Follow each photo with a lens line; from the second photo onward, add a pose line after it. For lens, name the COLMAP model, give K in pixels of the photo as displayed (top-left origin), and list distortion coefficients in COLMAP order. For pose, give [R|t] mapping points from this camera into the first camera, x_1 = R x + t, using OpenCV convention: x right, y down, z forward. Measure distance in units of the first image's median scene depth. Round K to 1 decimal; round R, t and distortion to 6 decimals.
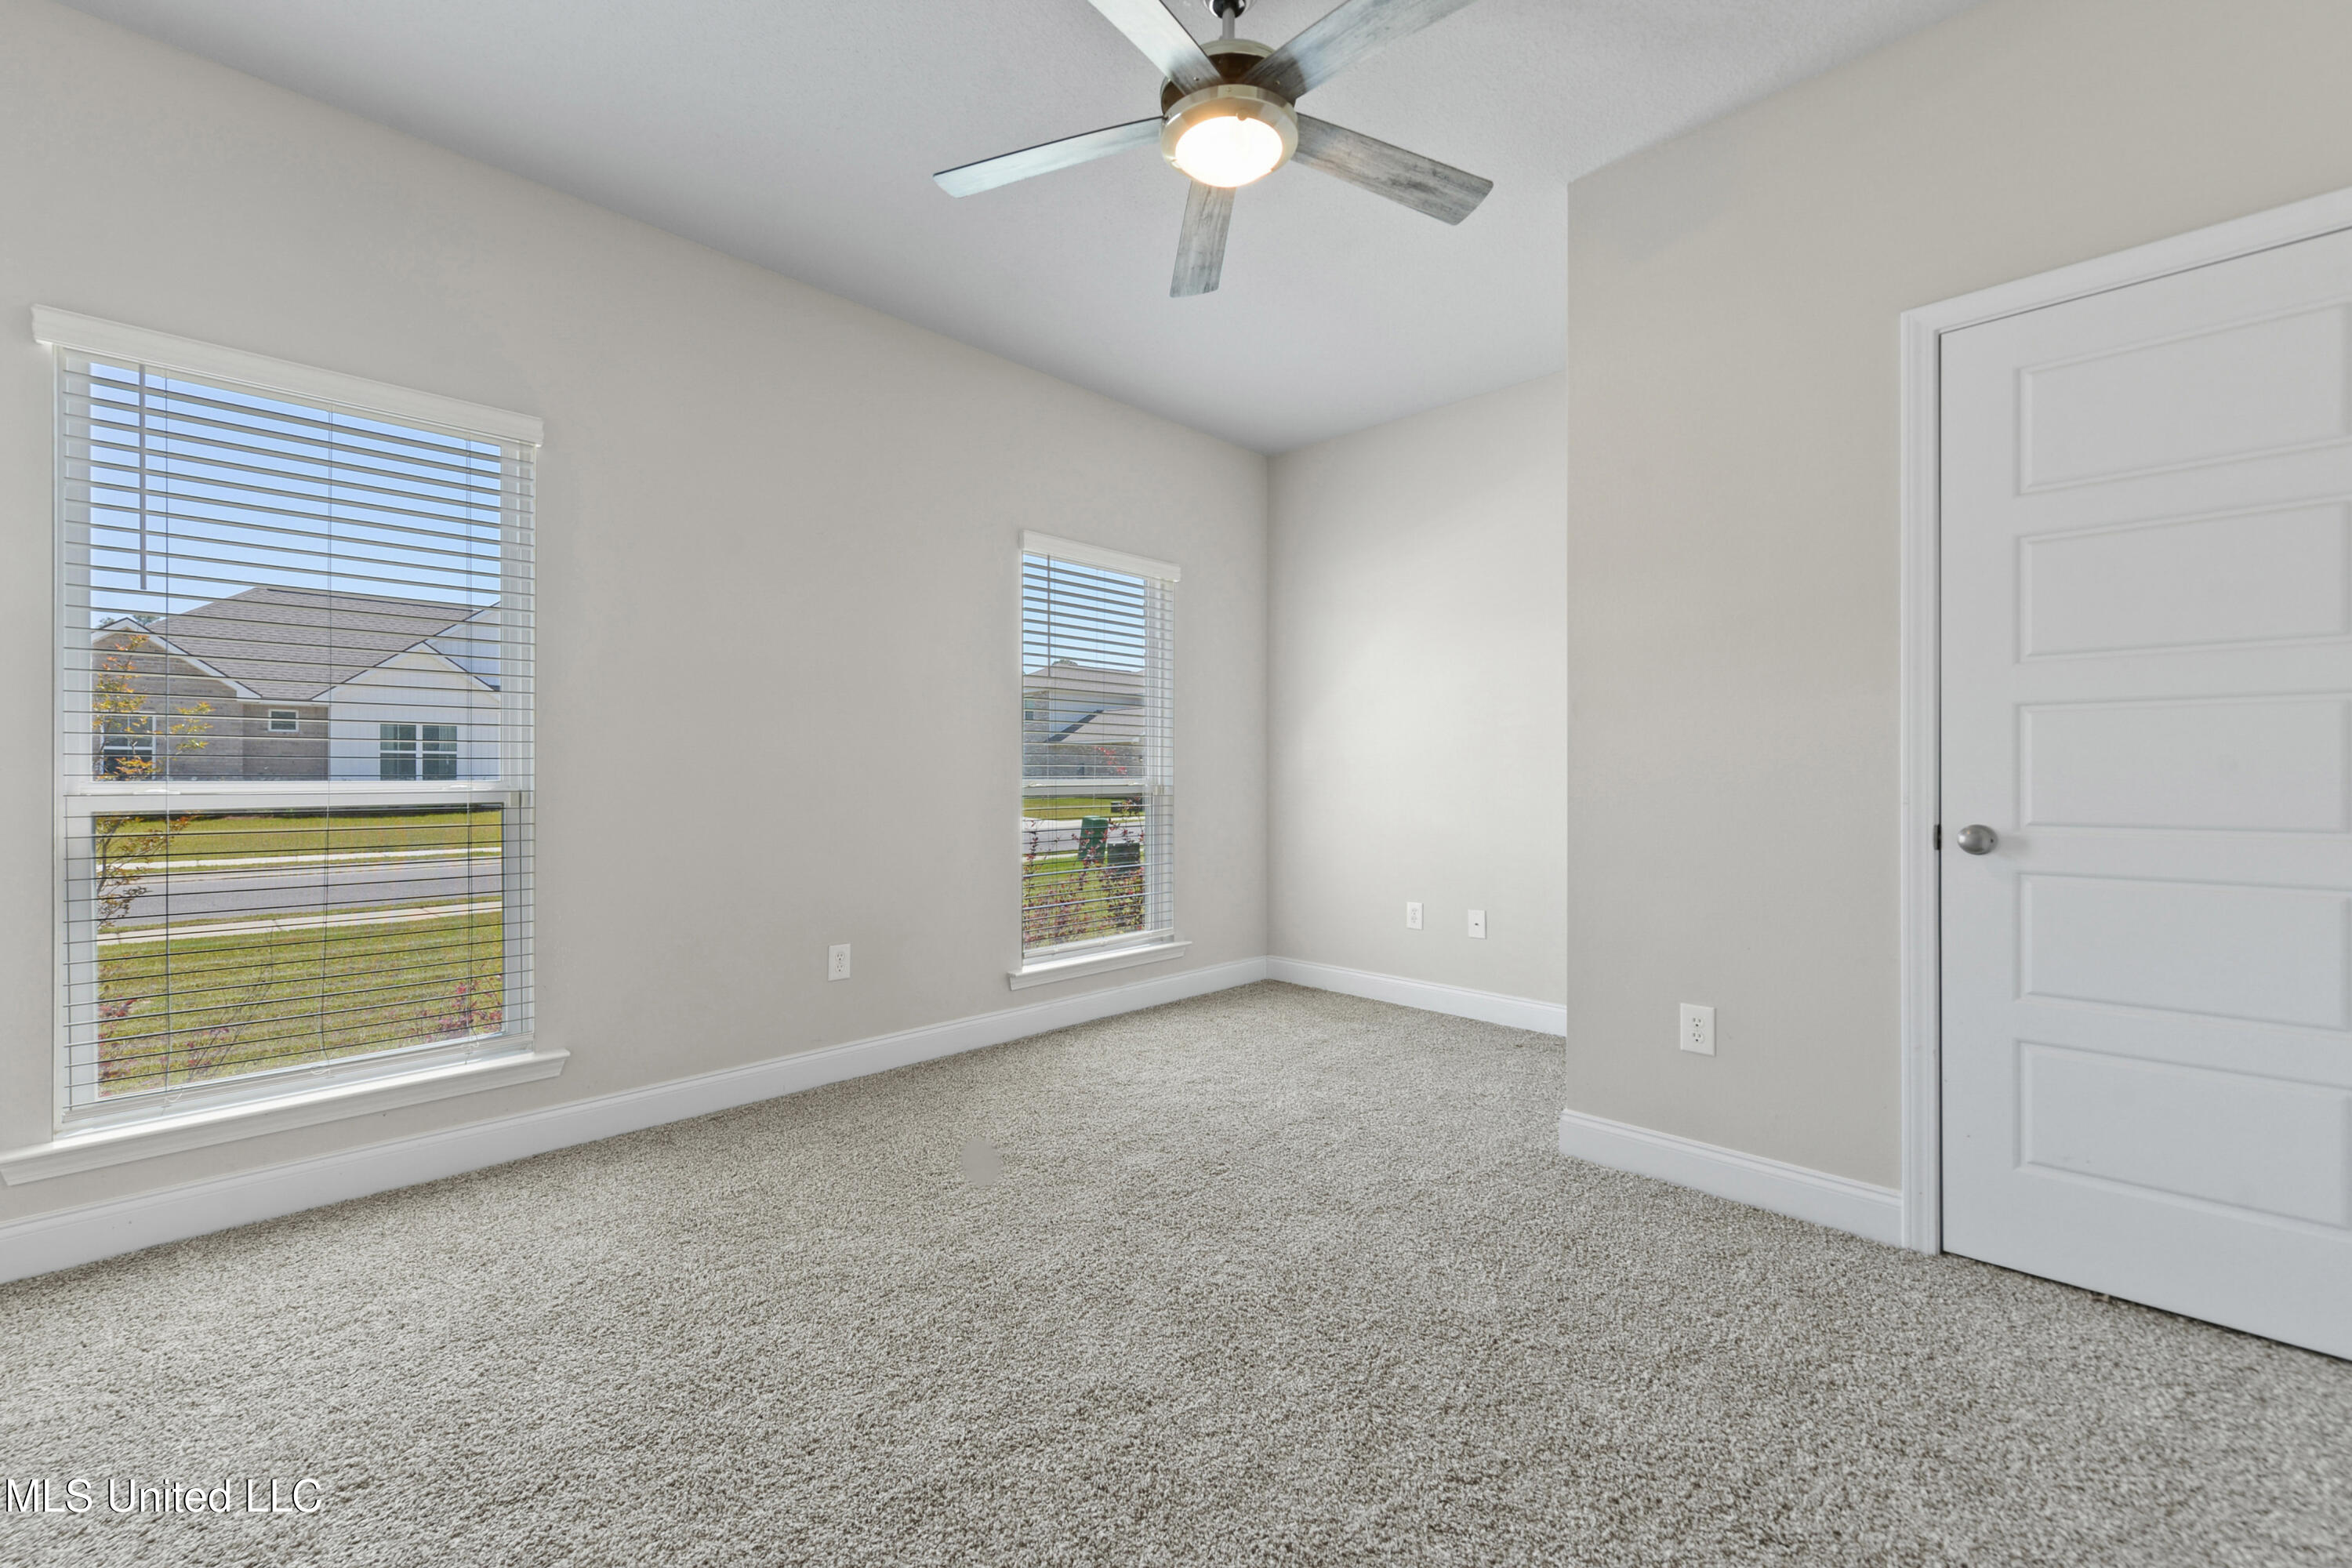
lens RADIAL K [[958.2, 0, 1167.6], [0, 958.2, 778.4], [0, 0, 1]] dist [0.011891, 0.000608]
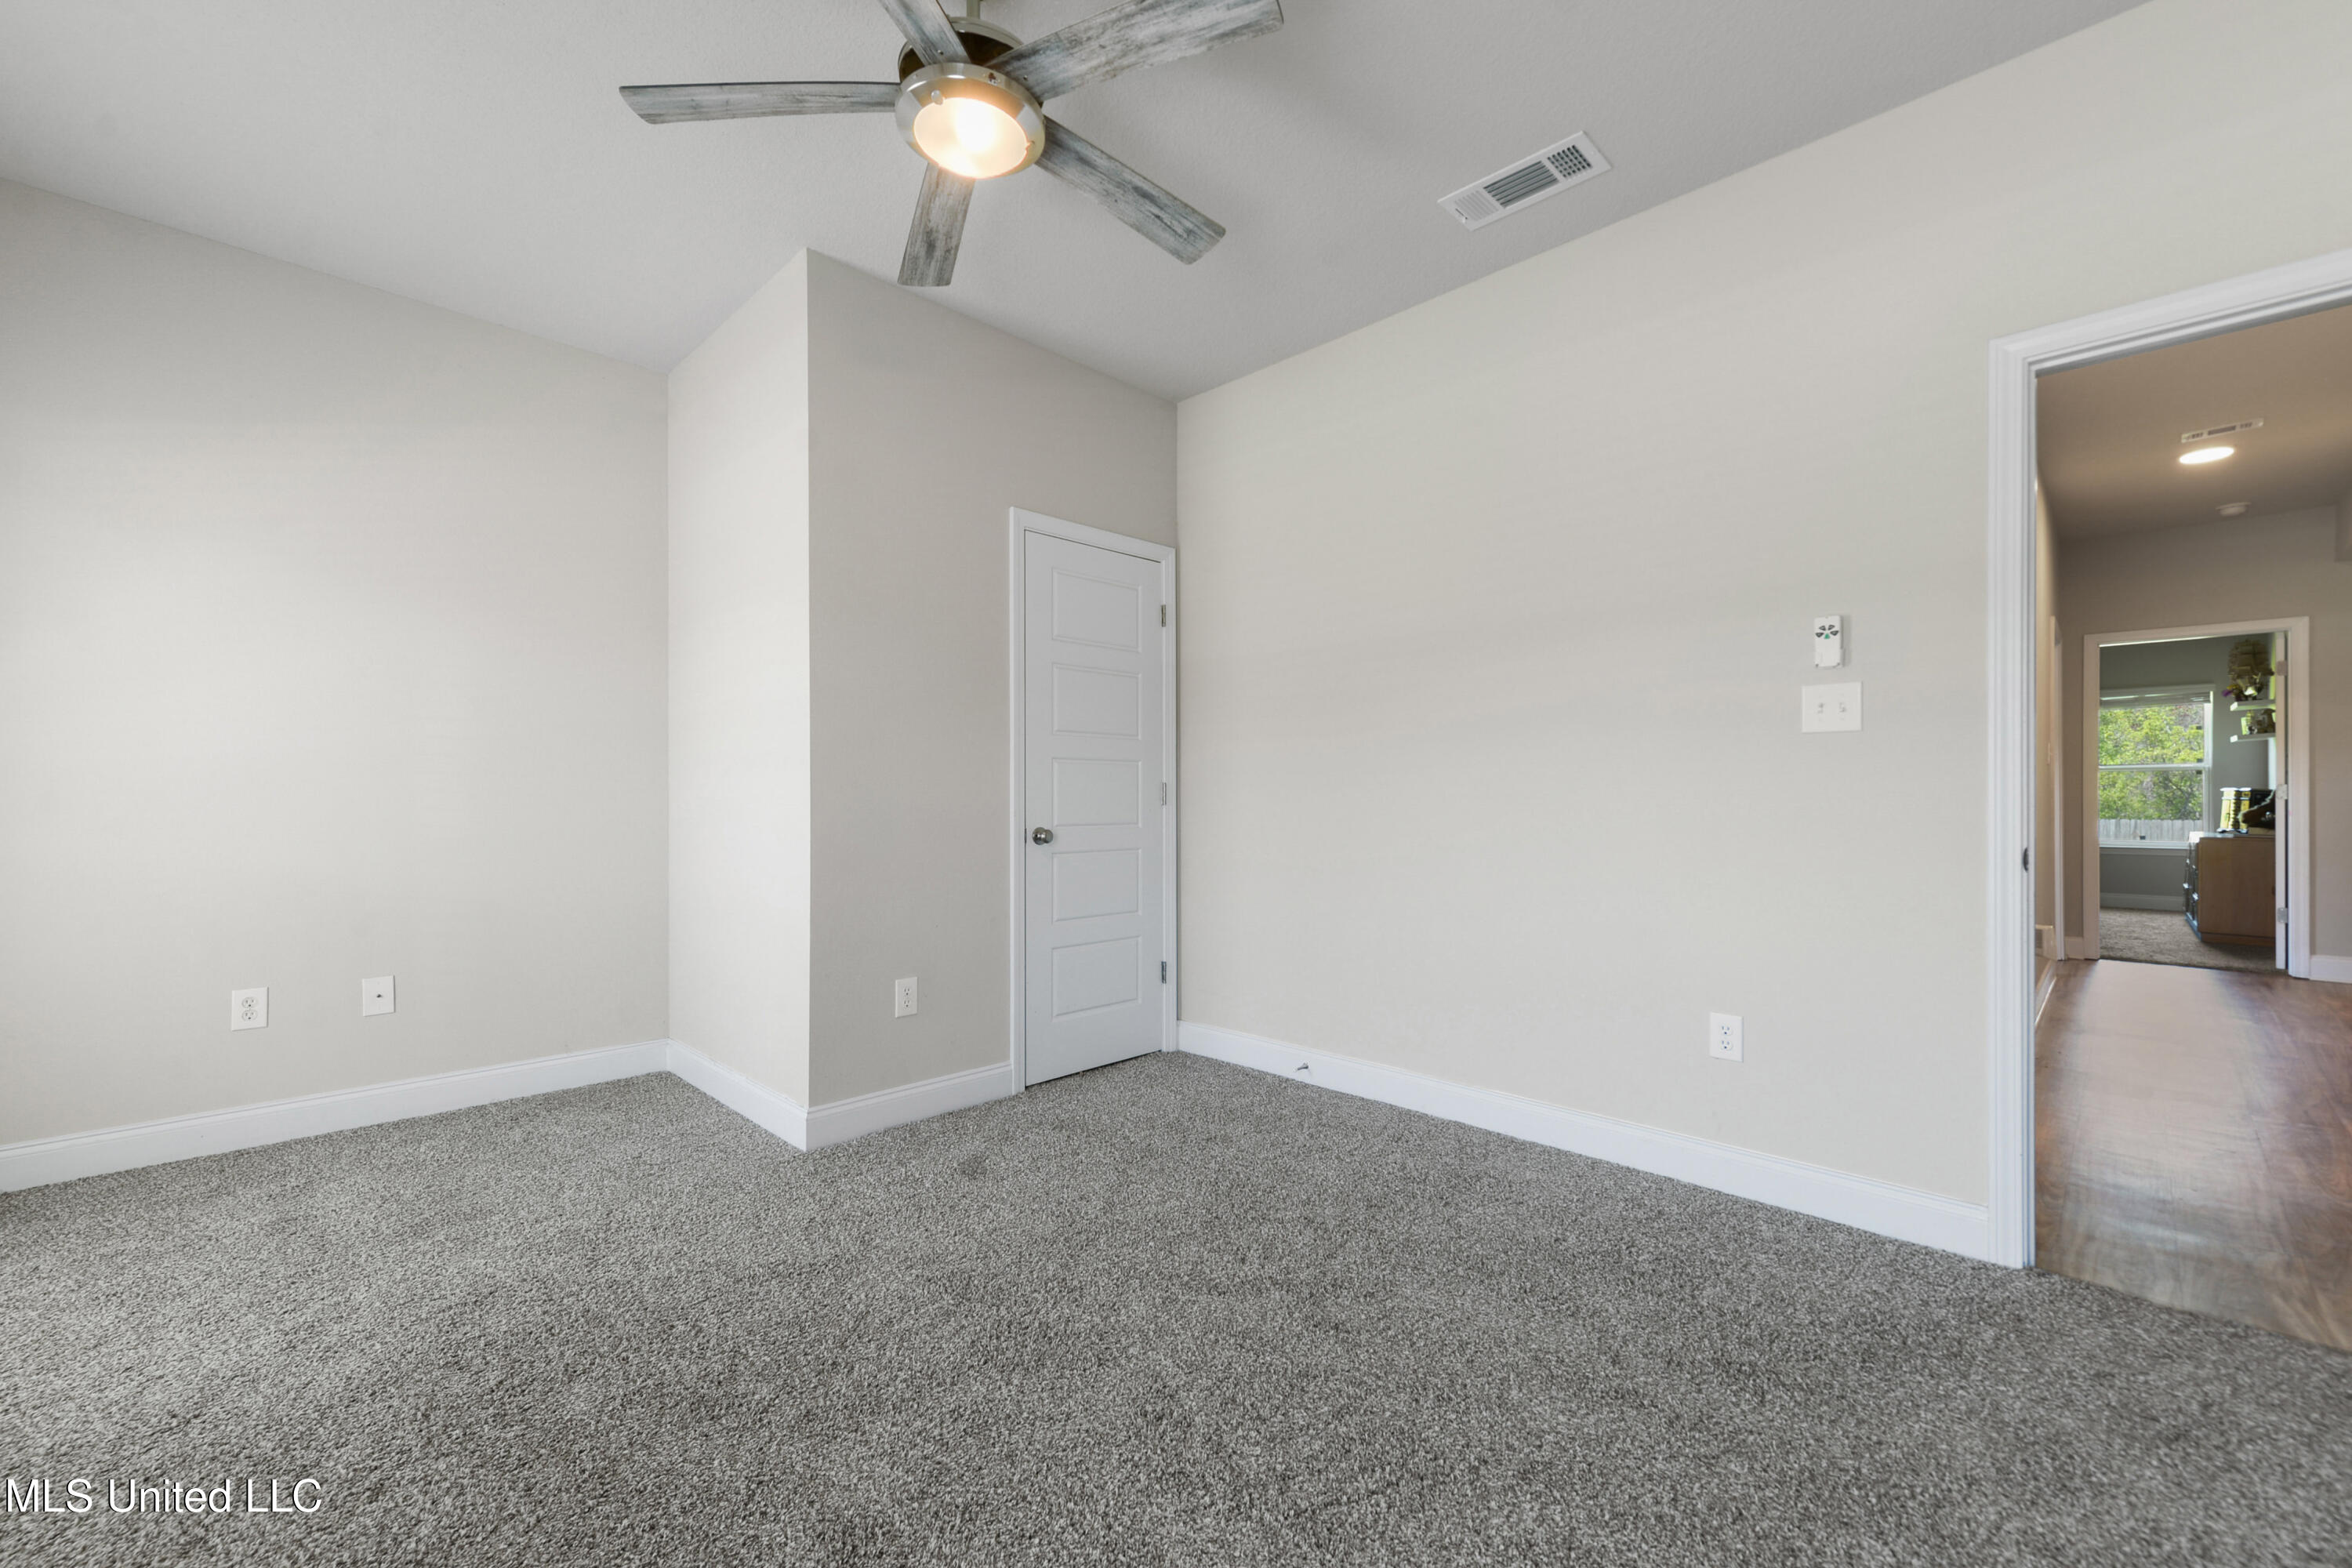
lens RADIAL K [[958.2, 0, 1167.4], [0, 958.2, 794.9], [0, 0, 1]] dist [0.011891, 0.000608]
pose [[0.002601, 0.004424, 0.999987, -0.759783], [-0.000366, 0.999990, -0.004424, -0.001116], [-0.999997, -0.000354, 0.002602, 0.691047]]
